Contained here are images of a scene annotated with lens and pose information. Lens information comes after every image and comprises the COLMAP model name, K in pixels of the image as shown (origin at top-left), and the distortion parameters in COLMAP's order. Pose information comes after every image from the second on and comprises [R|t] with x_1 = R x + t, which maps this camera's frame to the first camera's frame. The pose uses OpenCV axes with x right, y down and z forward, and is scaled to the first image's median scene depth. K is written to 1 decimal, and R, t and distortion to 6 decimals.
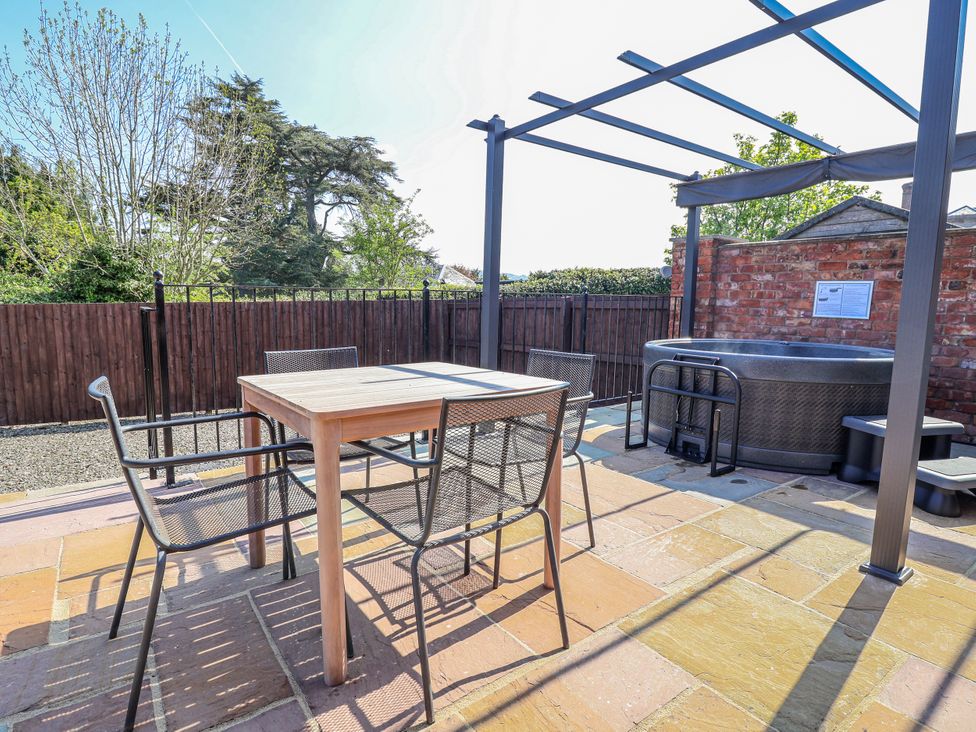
lens RADIAL K [[540.6, 0, 478.7], [0, 540.6, 370.3], [0, 0, 1]] dist [0.000628, -0.012517]
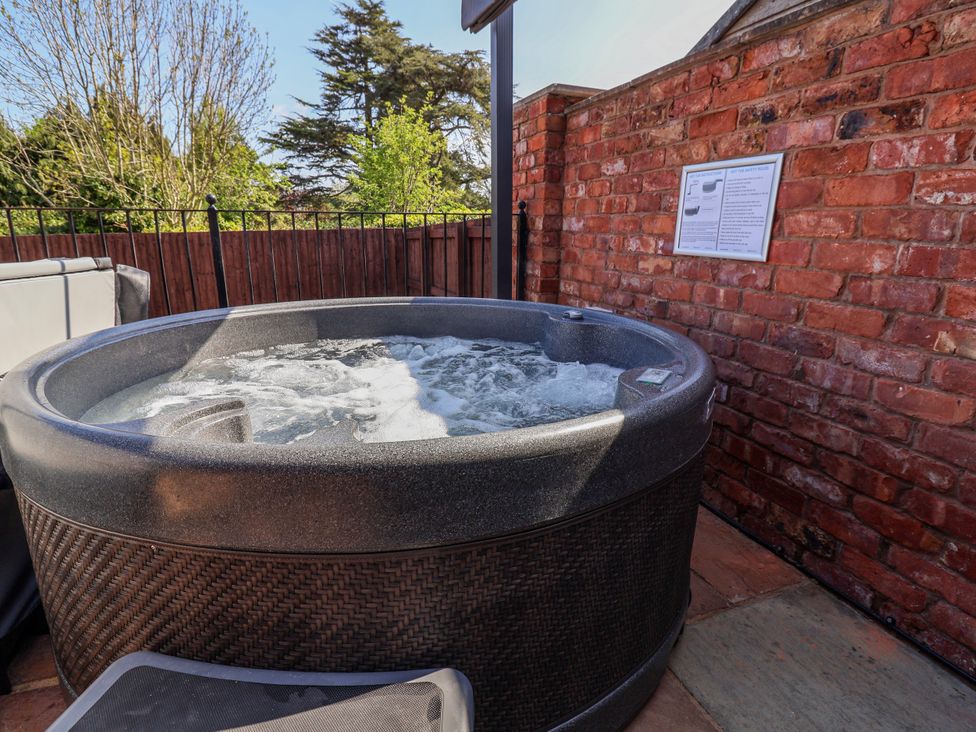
lens RADIAL K [[522.8, 0, 494.9], [0, 522.8, 368.0], [0, 0, 1]] dist [-0.004846, -0.009453]
pose [[0.955133, 0.068321, -0.288190, 0.593035], [-0.031711, 0.991027, 0.129844, -0.056975], [0.294475, -0.114880, 0.948729, 0.538931]]
